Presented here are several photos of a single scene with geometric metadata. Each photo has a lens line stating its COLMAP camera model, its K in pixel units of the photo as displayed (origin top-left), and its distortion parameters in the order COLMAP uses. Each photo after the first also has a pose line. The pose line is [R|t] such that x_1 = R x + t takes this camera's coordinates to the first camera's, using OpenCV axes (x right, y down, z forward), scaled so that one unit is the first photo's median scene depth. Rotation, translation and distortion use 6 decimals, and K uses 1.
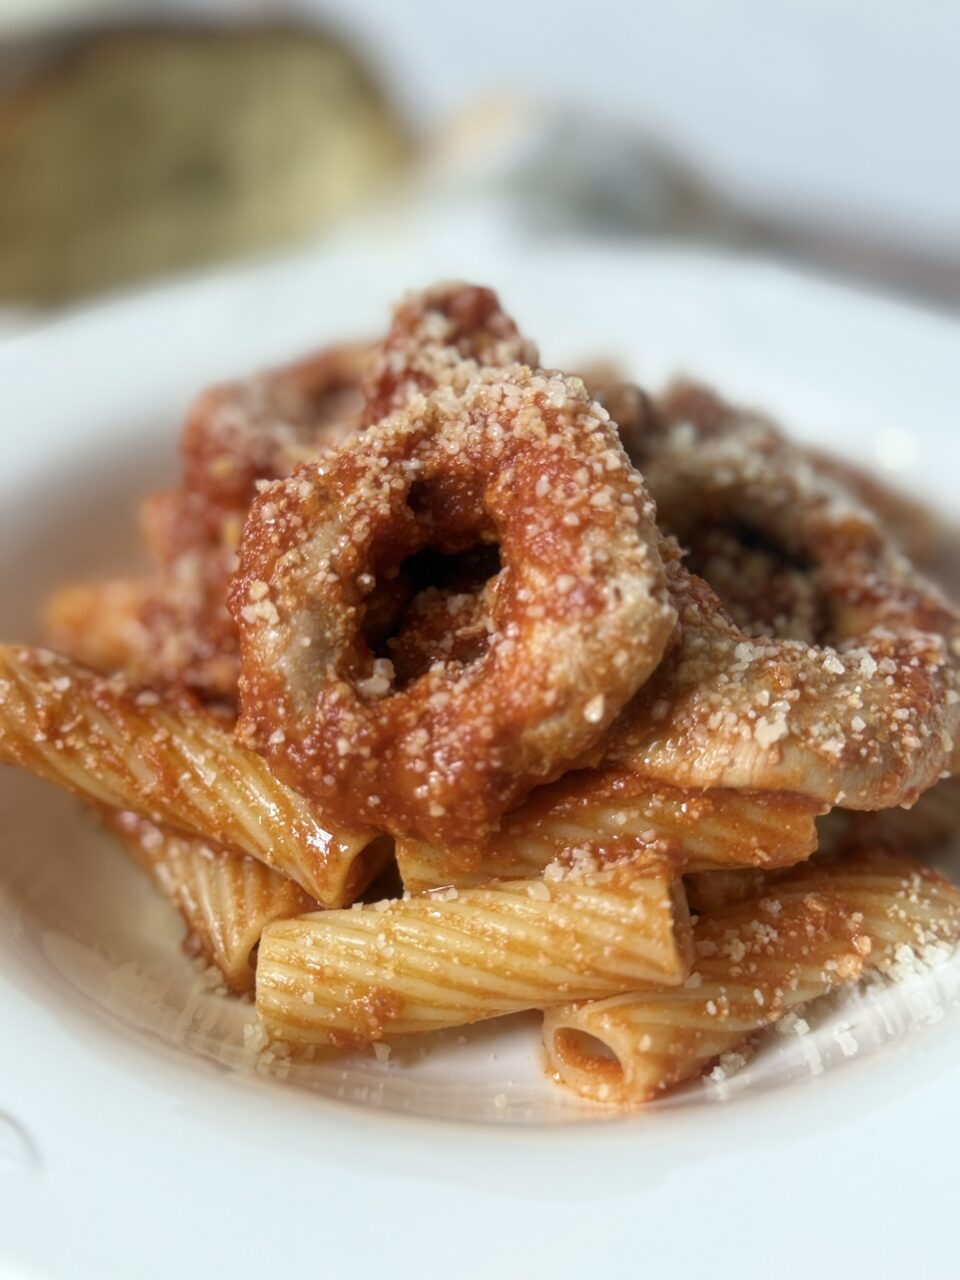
lens RADIAL K [[1313.7, 0, 480.0], [0, 1313.7, 640.0], [0, 0, 1]] dist [0.163895, 0.000884]
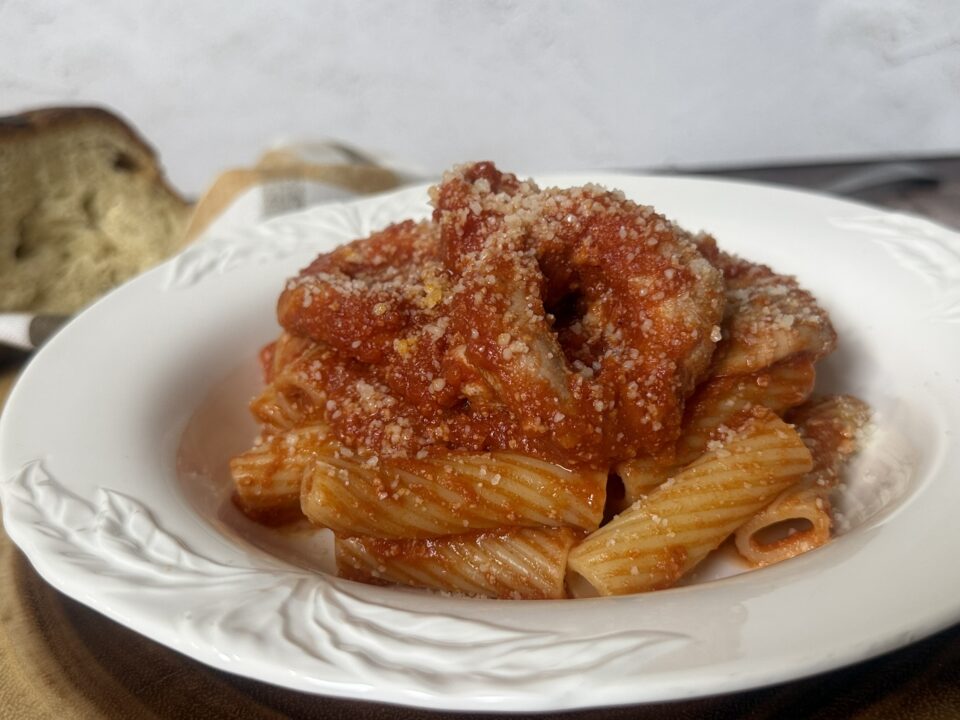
lens RADIAL K [[985.3, 0, 480.0], [0, 985.3, 360.0], [0, 0, 1]] dist [0.163895, 0.000884]
pose [[0.835554, -0.295094, 0.463432, -0.730717], [0.384534, 0.916573, -0.109668, 0.100768], [-0.392407, 0.269839, 0.879320, -0.009210]]
